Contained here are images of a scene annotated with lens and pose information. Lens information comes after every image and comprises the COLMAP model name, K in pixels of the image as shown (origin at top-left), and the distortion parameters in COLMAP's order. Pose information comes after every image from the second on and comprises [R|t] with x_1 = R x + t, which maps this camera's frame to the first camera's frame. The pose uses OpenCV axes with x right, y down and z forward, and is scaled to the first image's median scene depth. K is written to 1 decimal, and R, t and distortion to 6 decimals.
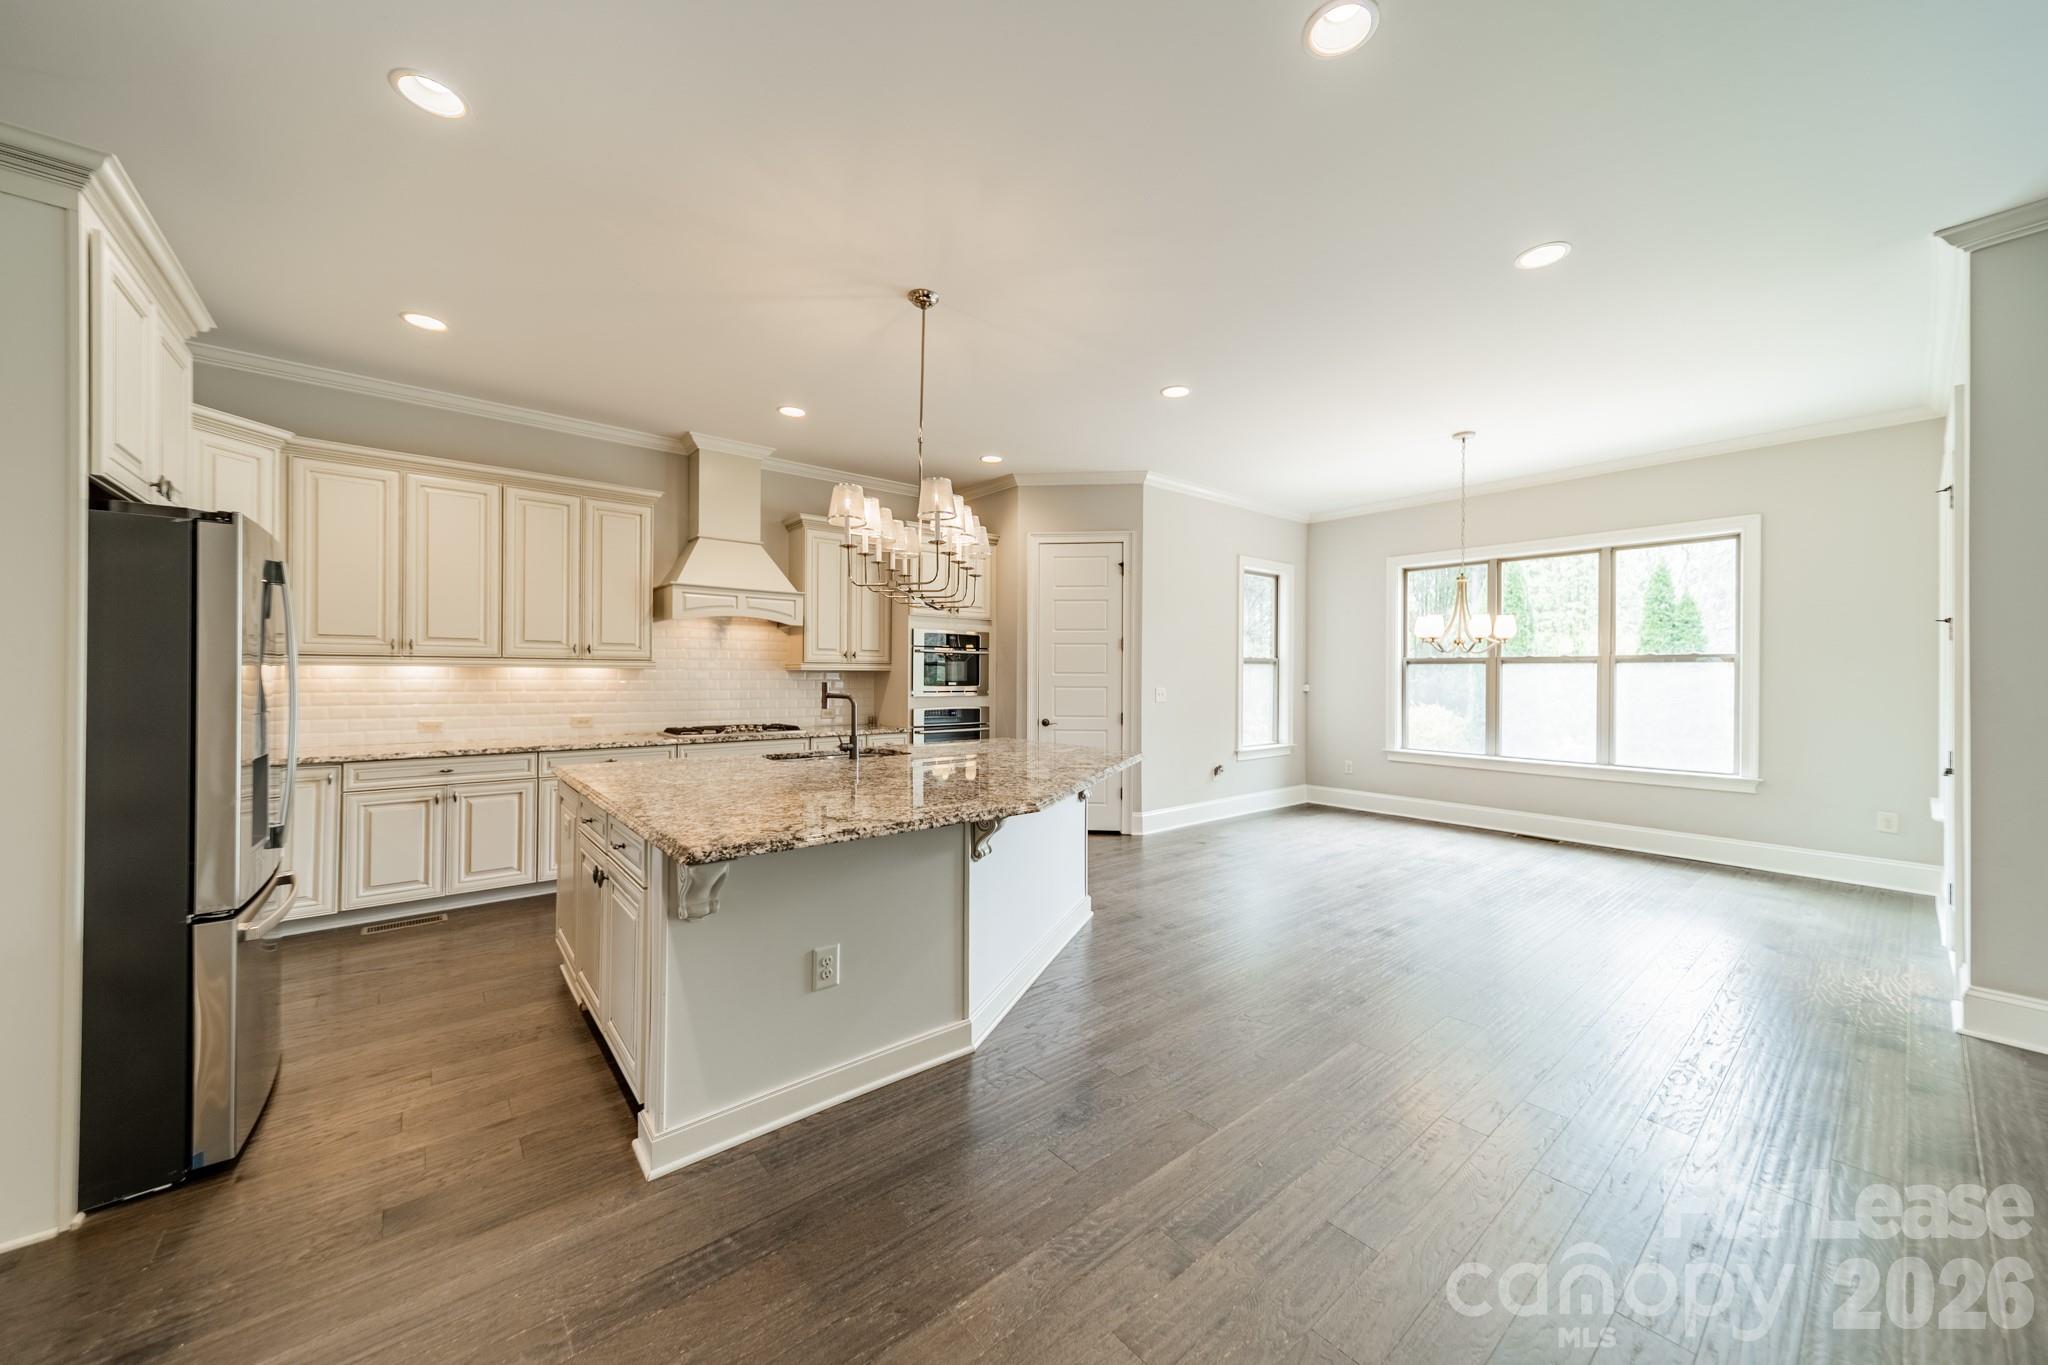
lens RADIAL K [[728.9, 0, 1024.0], [0, 728.9, 671.2], [0, 0, 1]] dist [0.004032, -0.000410]
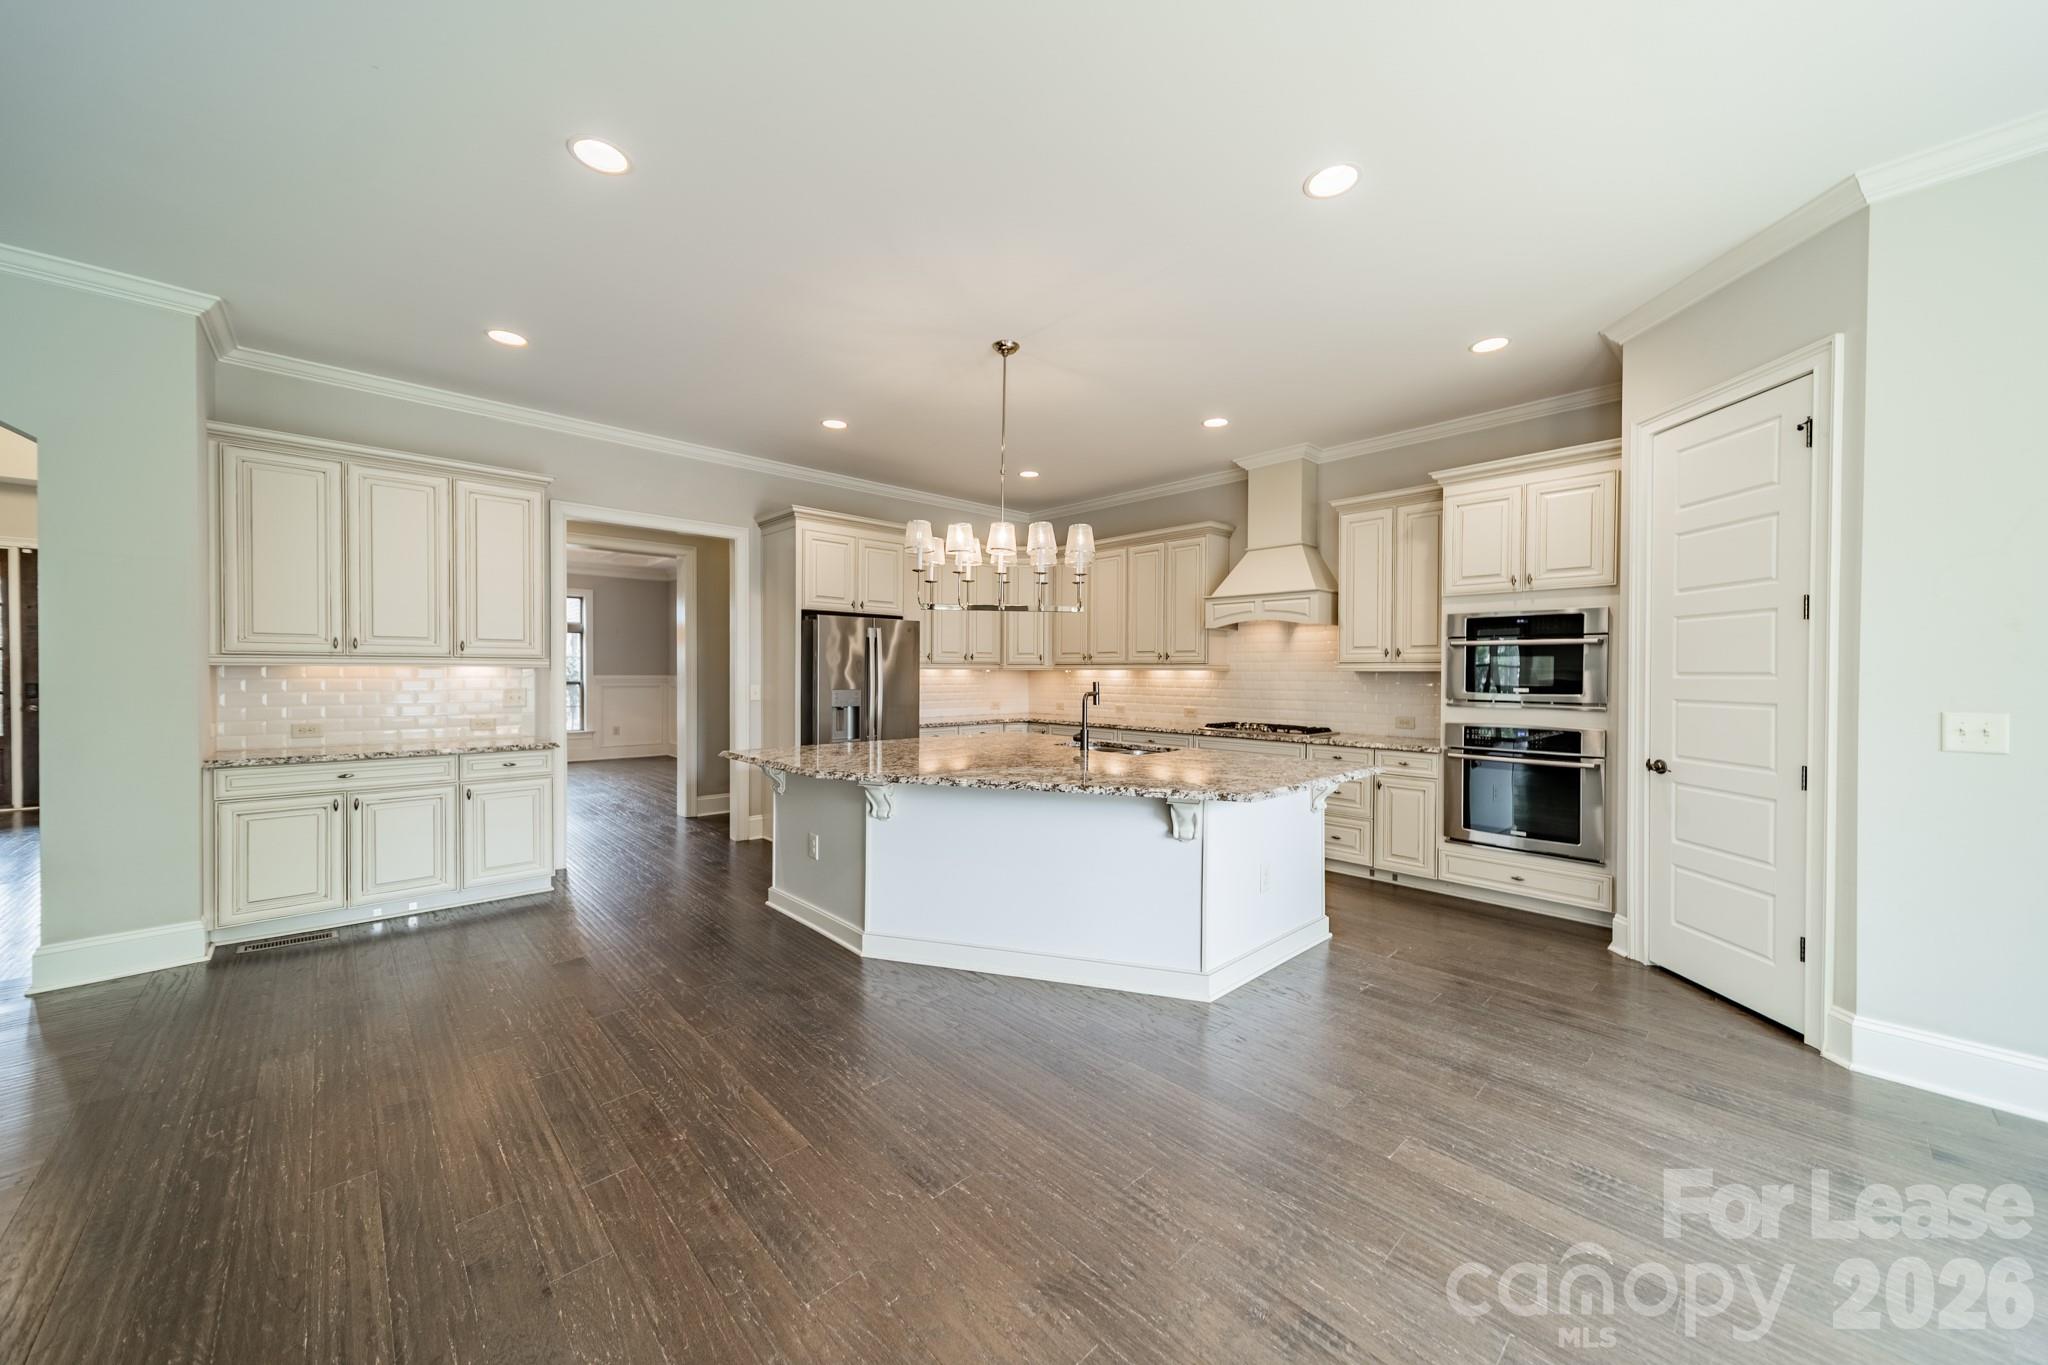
lens RADIAL K [[728.9, 0, 1026.8], [0, 728.9, 679.9], [0, 0, 1]] dist [0.004032, -0.000410]
pose [[0.084740, 0.001563, -0.996402, 0.581792], [-0.007896, 0.999968, 0.000897, 0.011403], [0.996372, 0.007792, 0.084750, 0.548224]]
